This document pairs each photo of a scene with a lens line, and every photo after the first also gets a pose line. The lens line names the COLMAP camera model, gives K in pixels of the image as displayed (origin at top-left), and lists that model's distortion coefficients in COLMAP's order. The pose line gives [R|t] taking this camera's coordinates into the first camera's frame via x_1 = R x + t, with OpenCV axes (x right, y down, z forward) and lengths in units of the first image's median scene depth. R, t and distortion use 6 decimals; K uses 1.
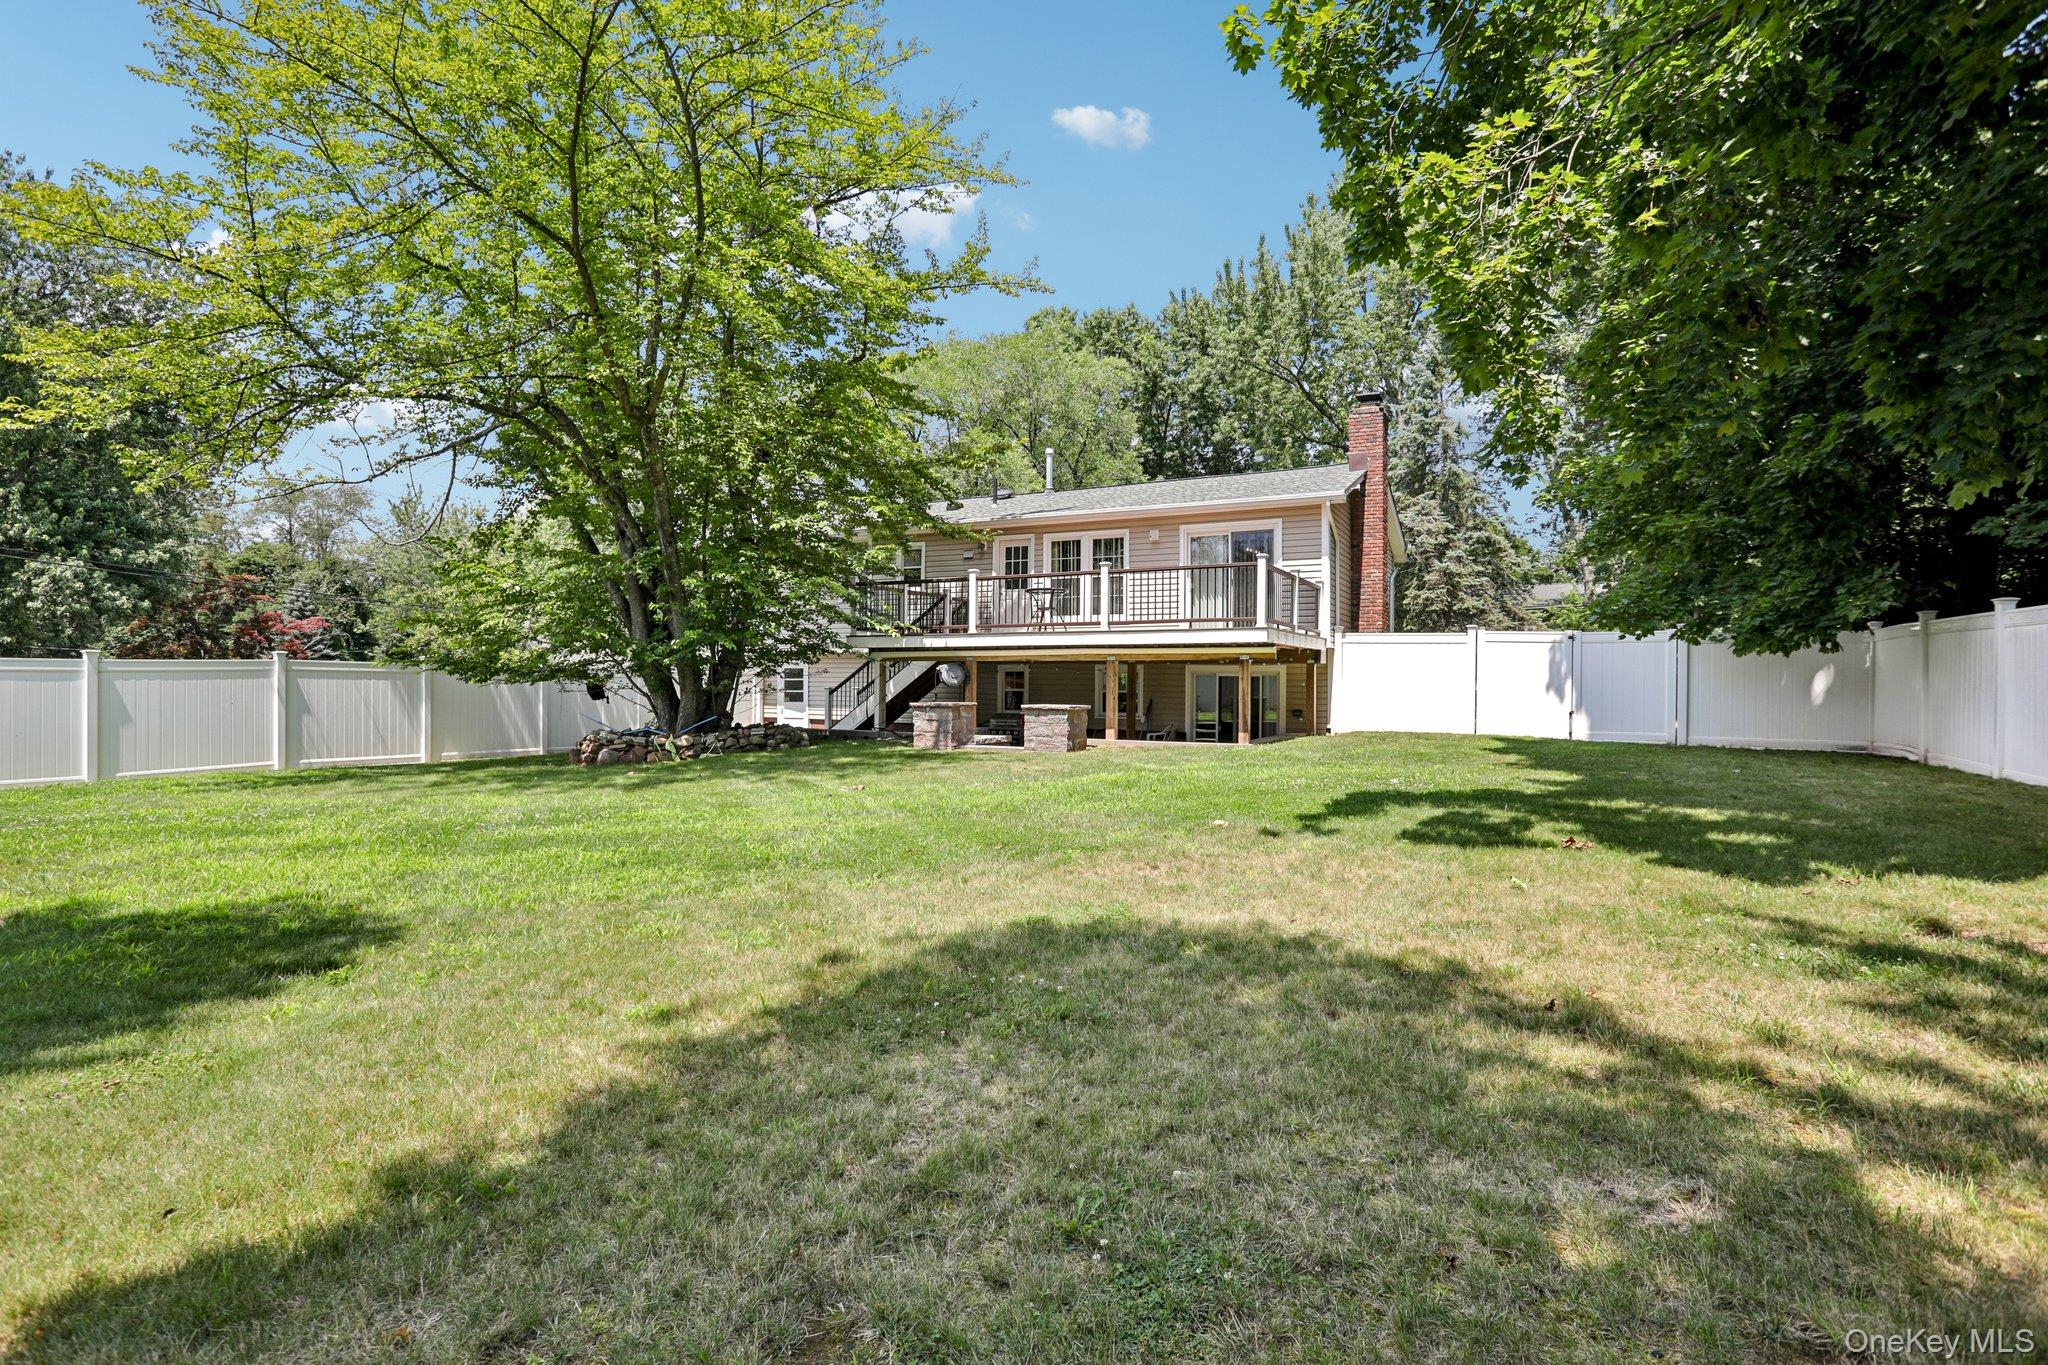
lens RADIAL K [[1016.4, 0, 1010.7], [0, 1016.4, 688.2], [0, 0, 1]] dist [-0.059849, 0.044239]
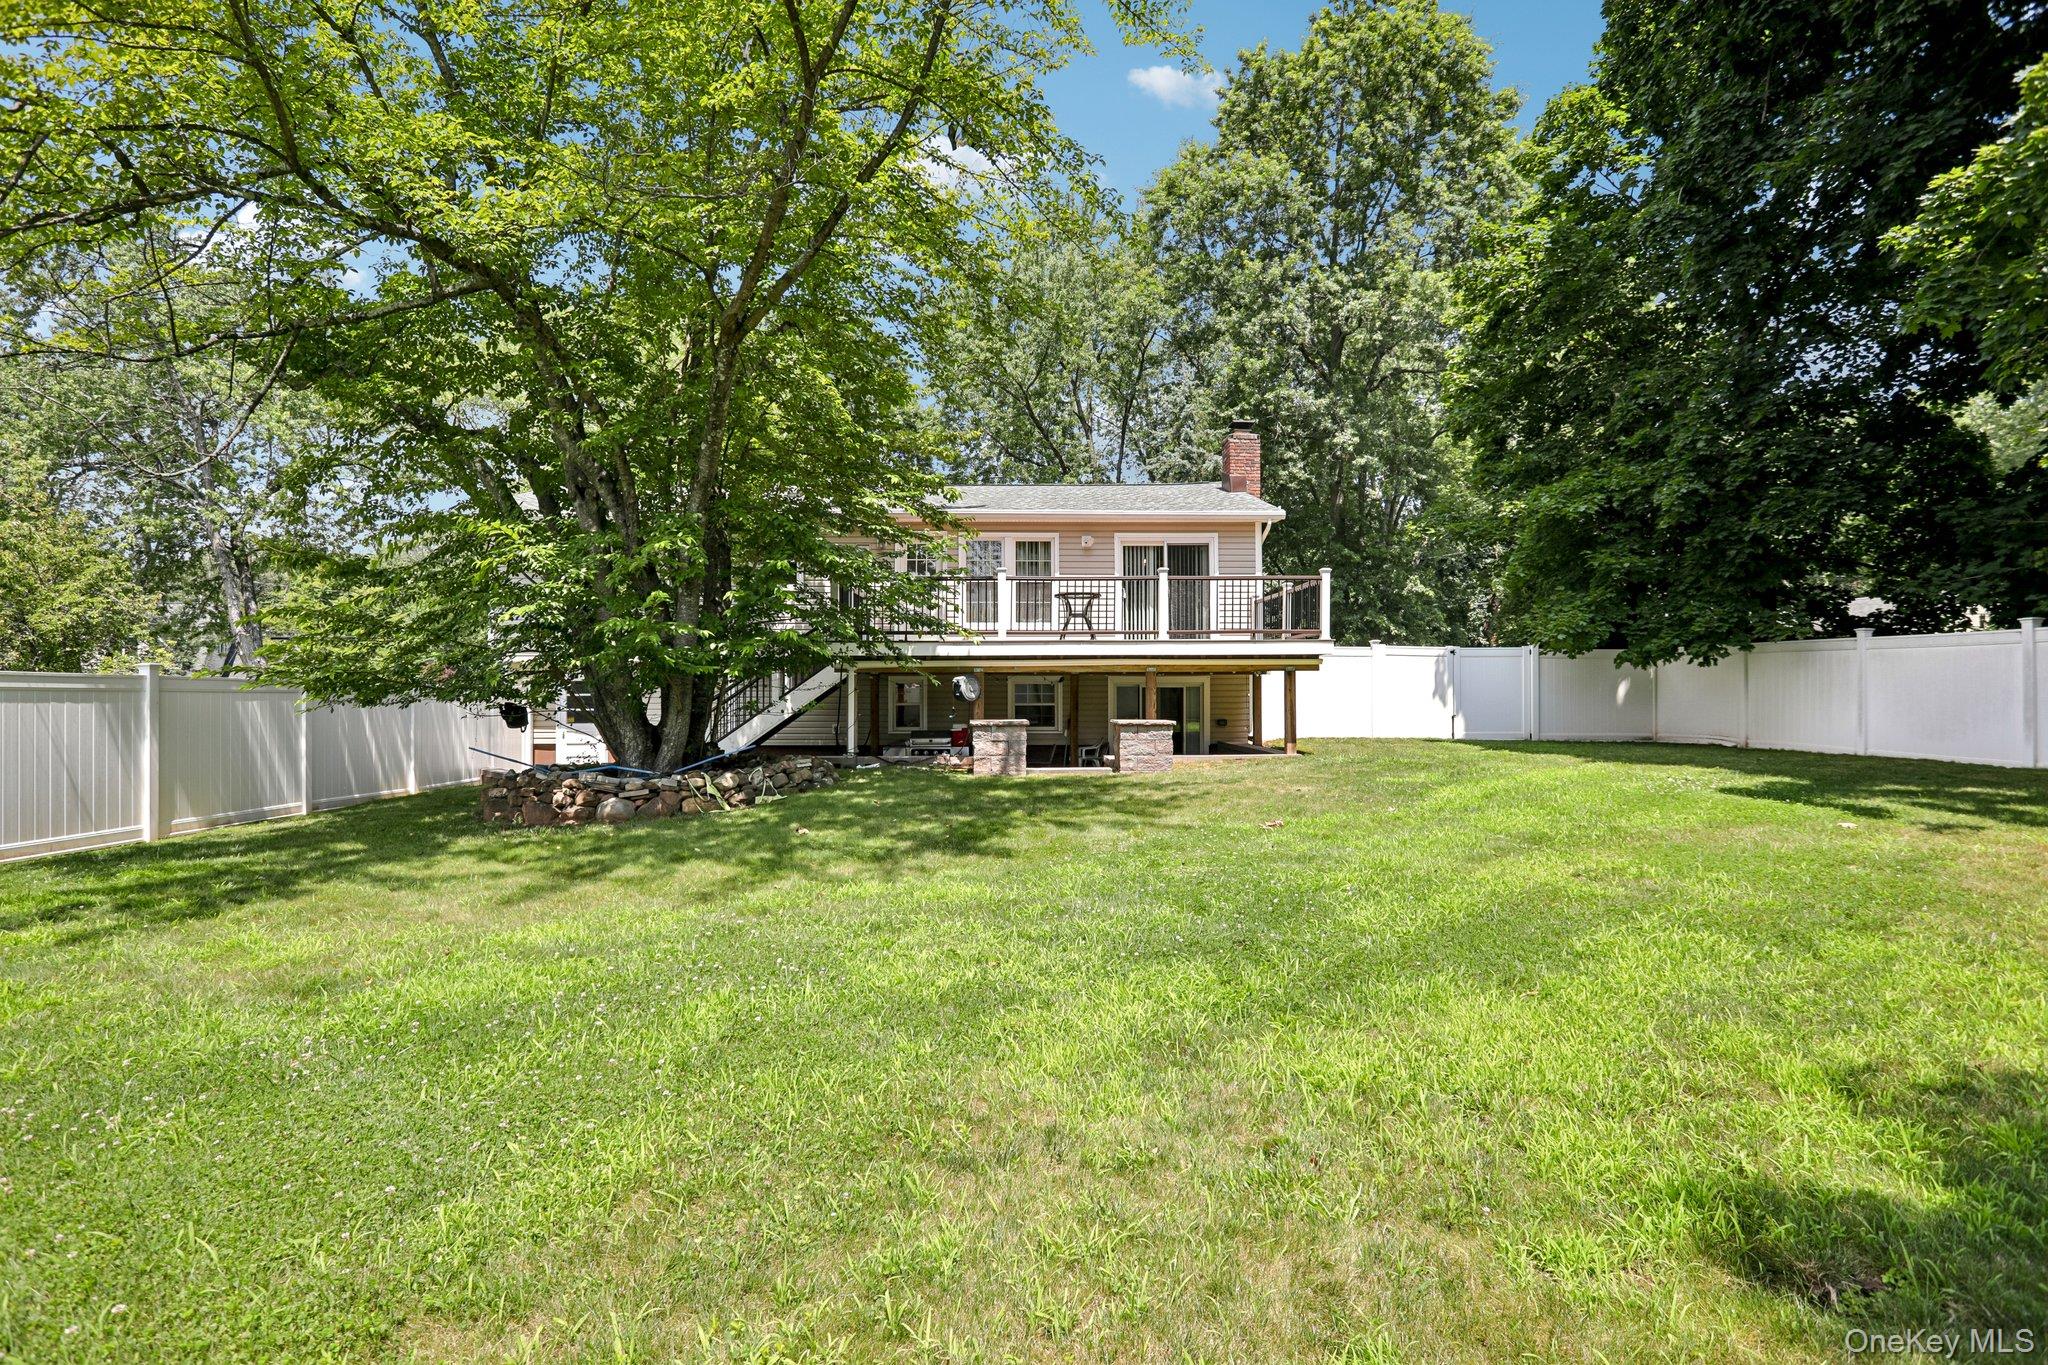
lens RADIAL K [[1016.4, 0, 1010.7], [0, 1016.4, 688.2], [0, 0, 1]] dist [-0.059849, 0.044239]
pose [[0.862219, -0.007101, 0.506487, -0.476622], [0.012264, 0.999901, -0.006858, -0.006659], [-0.506388, 0.012124, 0.862221, 0.242453]]
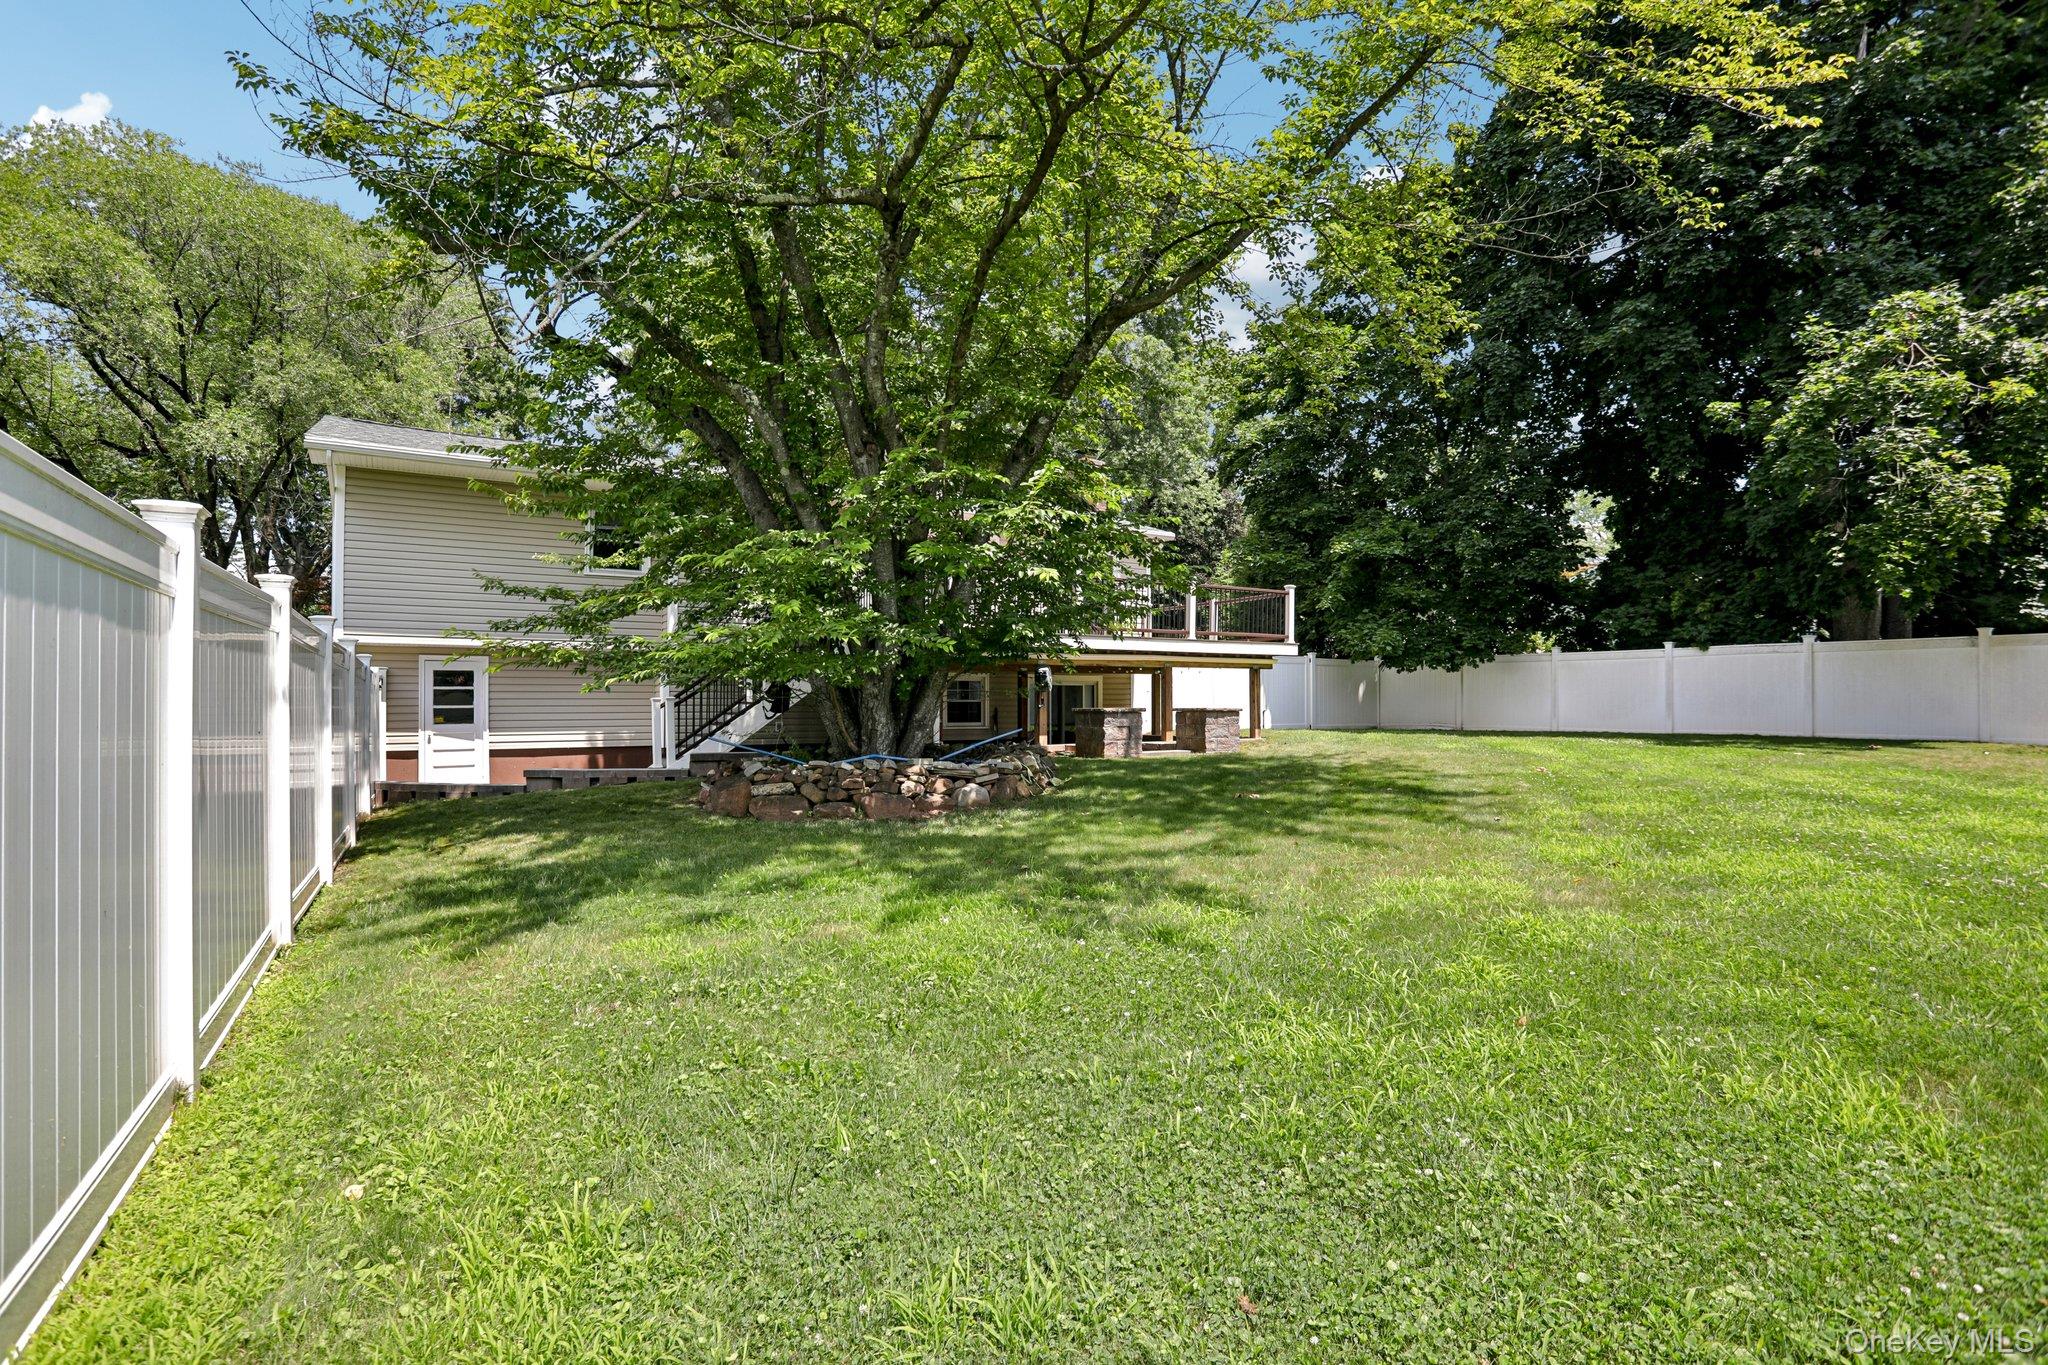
lens RADIAL K [[1016.4, 0, 1010.7], [0, 1016.4, 688.2], [0, 0, 1]] dist [-0.059849, 0.044239]
pose [[0.490466, 0.003644, 0.871453, -0.890256], [0.014734, 0.999814, -0.012473, 0.005924], [-0.871336, 0.018958, 0.490321, 0.600113]]
